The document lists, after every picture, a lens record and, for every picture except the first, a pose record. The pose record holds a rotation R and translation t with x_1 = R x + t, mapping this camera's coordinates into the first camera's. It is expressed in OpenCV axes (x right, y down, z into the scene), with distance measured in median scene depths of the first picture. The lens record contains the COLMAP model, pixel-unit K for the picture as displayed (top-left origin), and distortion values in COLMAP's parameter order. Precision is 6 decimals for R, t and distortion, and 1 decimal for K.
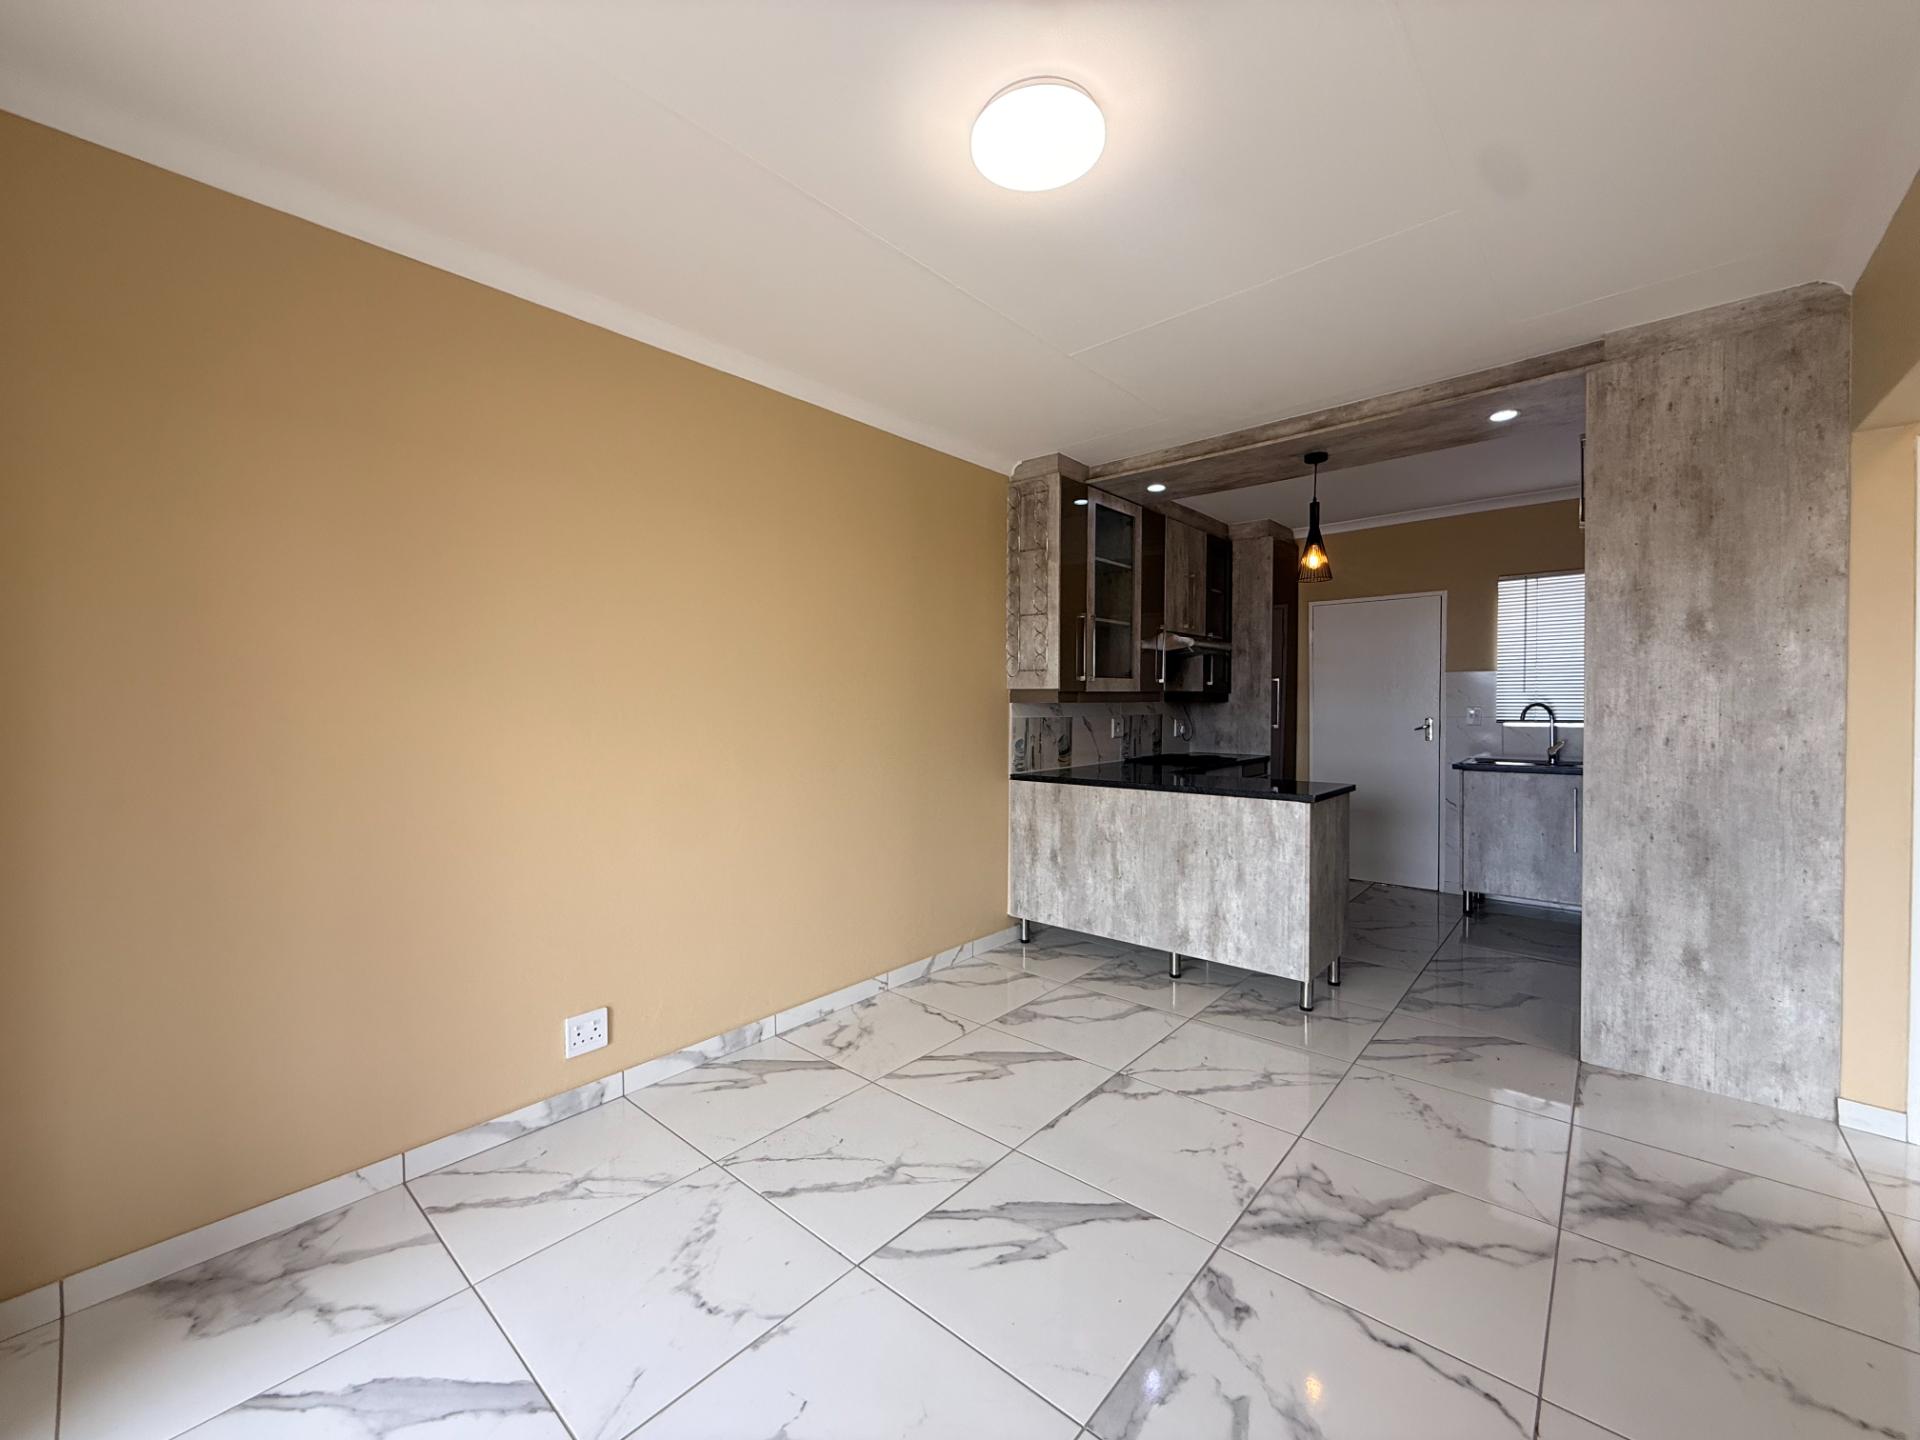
lens RADIAL K [[763.0, 0, 954.0], [0, 763.0, 719.0], [0, 0, 1]] dist [-0.000853, 0.000259]
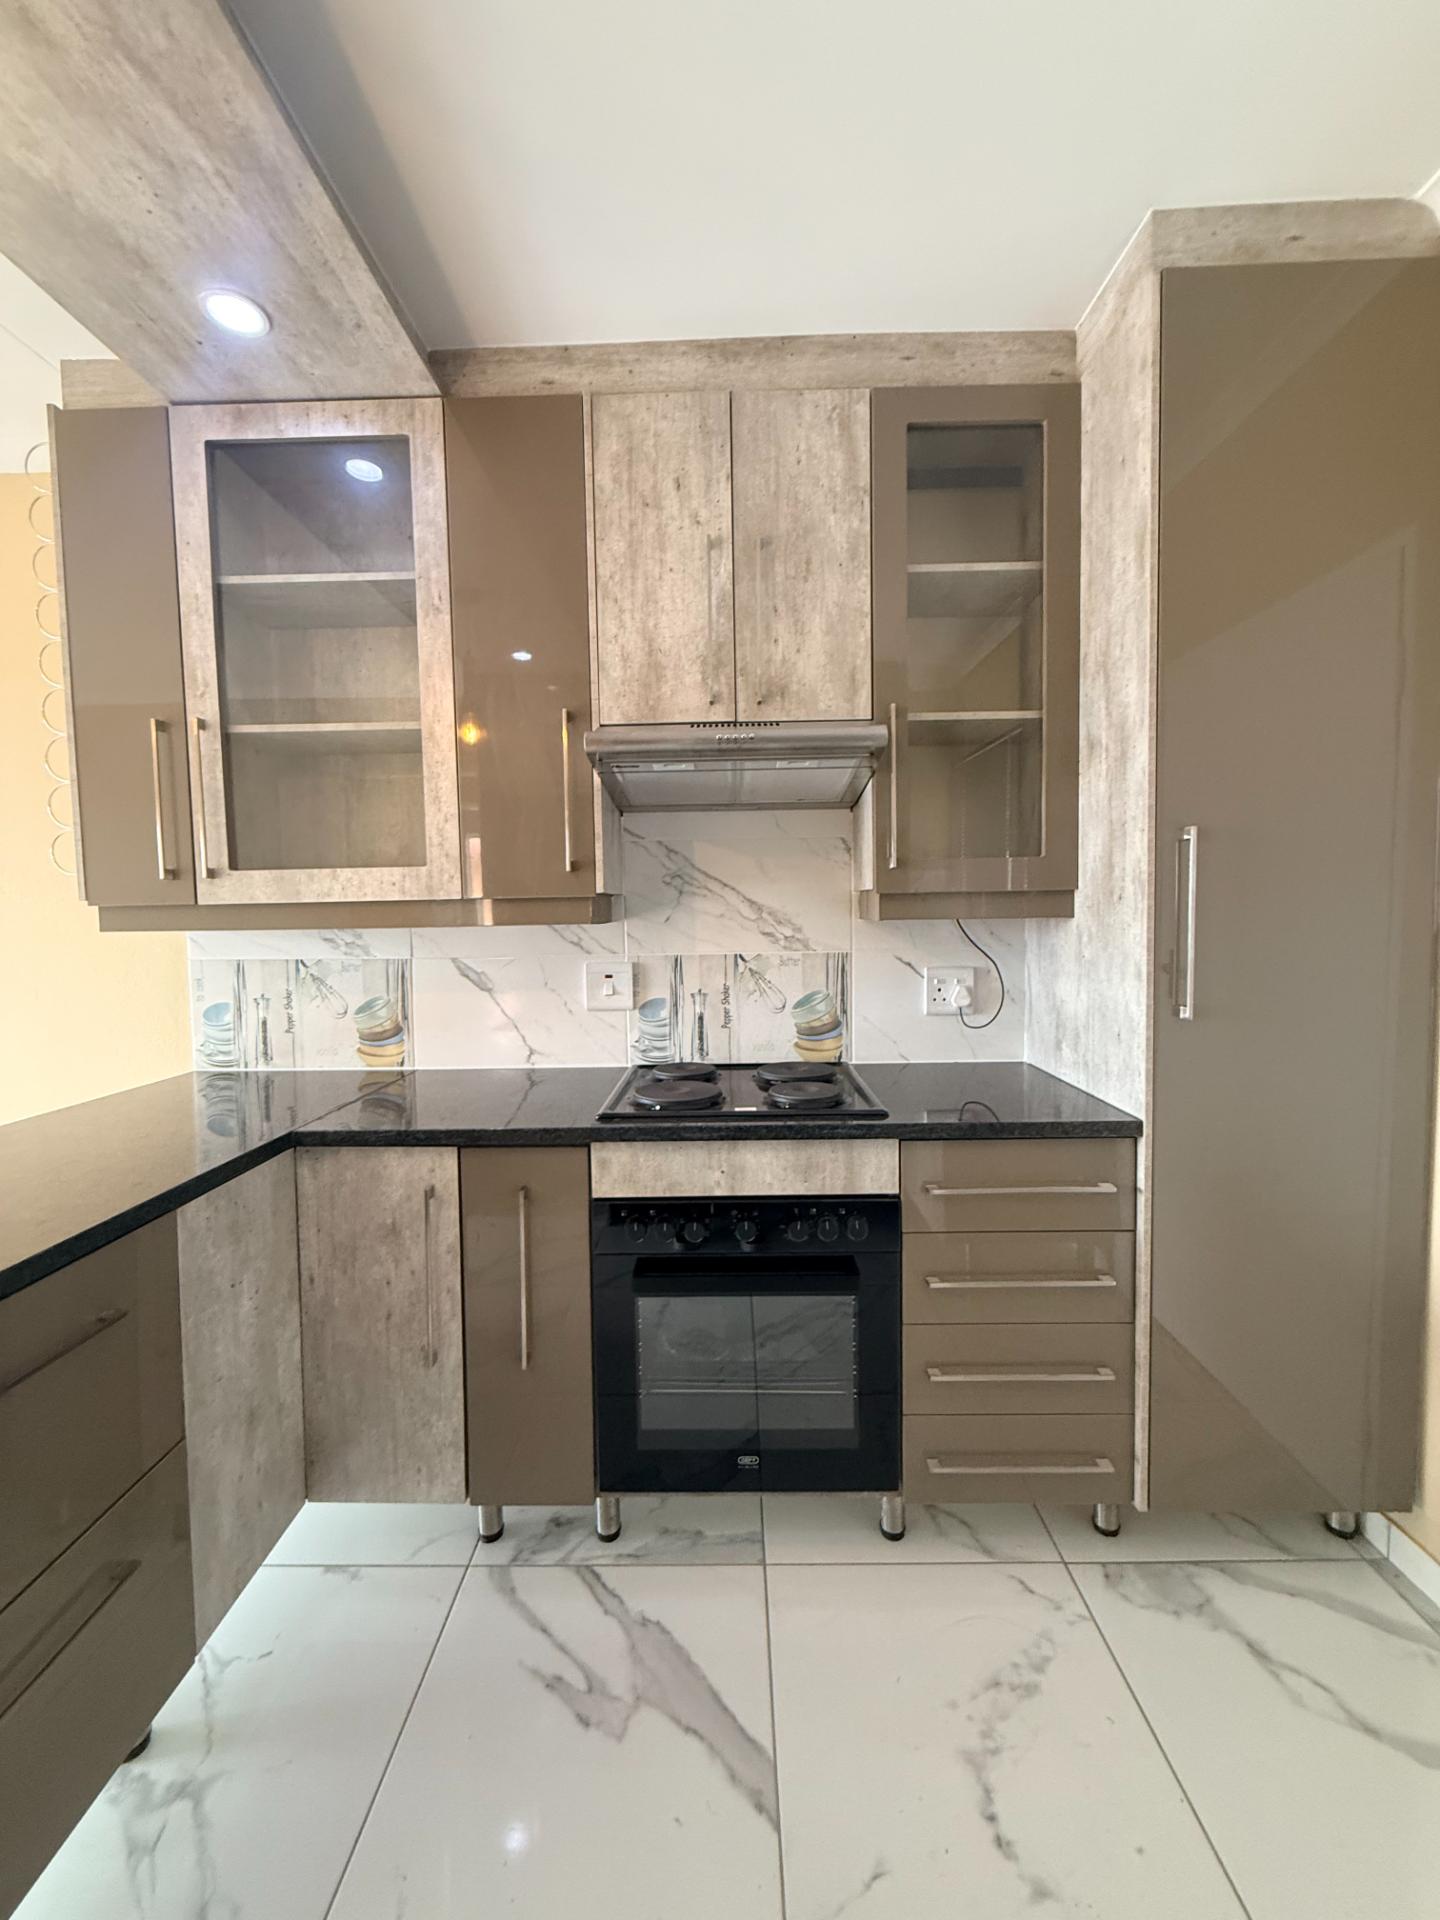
lens RADIAL K [[763.0, 0, 722.0], [0, 763.0, 954.0], [0, 0, 1]] dist [-0.000853, 0.000259]
pose [[0.650965, 0.031342, -0.758460, 0.838393], [-0.005033, 0.999304, 0.036975, -0.031134], [0.759091, -0.020253, 0.650670, 1.151916]]
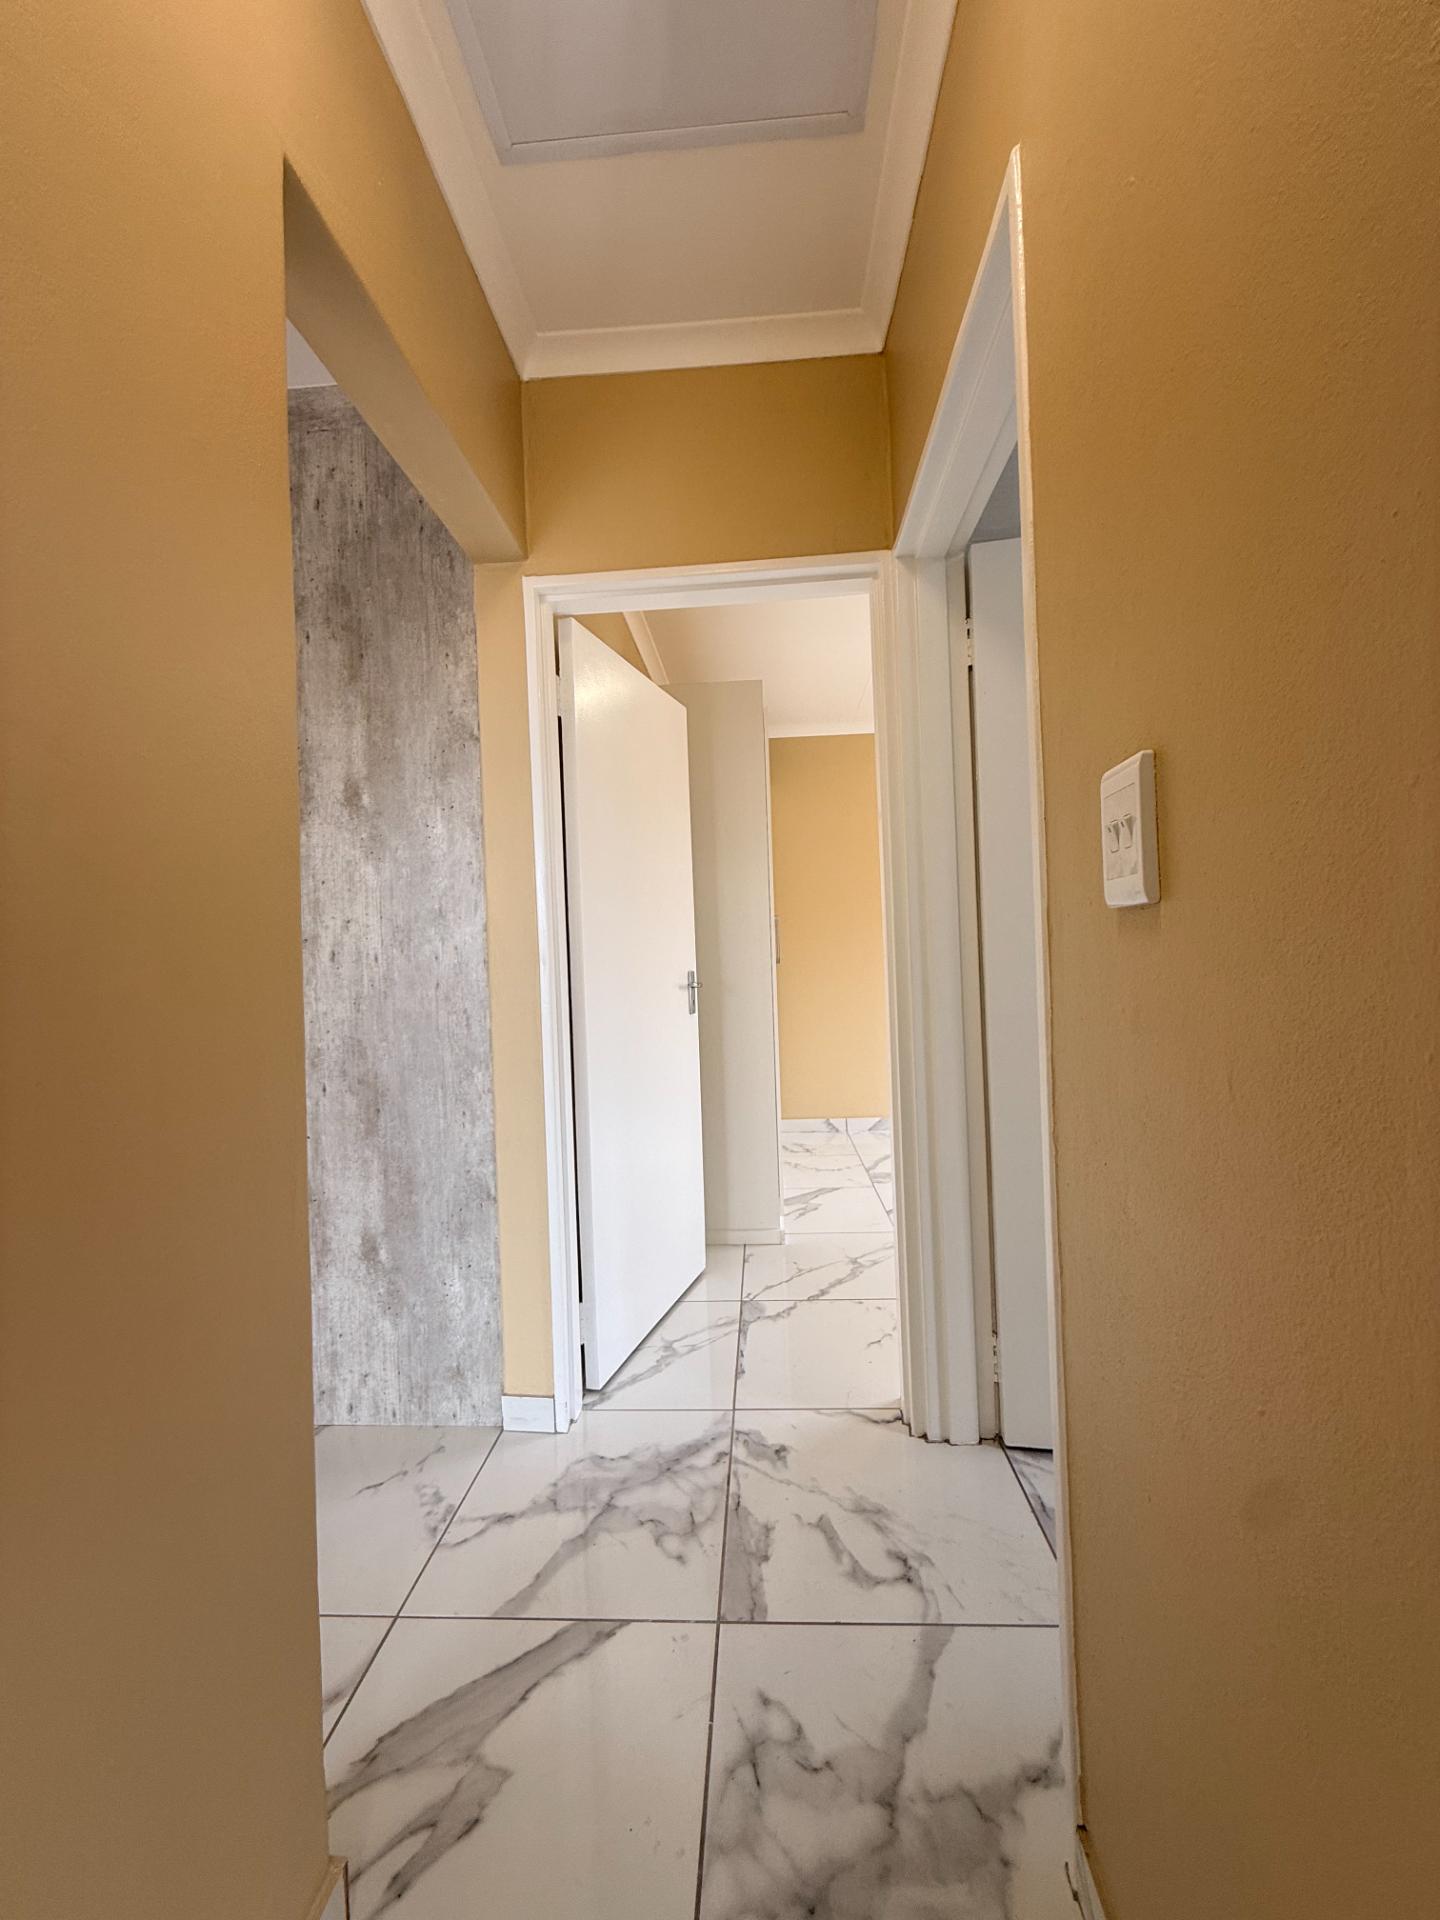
lens RADIAL K [[766.5, 0, 720.0], [0, 766.5, 960.0], [0, 0, 1]] dist [0.001517, 0.000148]
pose [[0.788855, -0.018279, 0.614308, 0.595640], [0.043675, 0.998698, -0.026368, 0.052970], [-0.613026, 0.047630, 0.788626, 0.147208]]
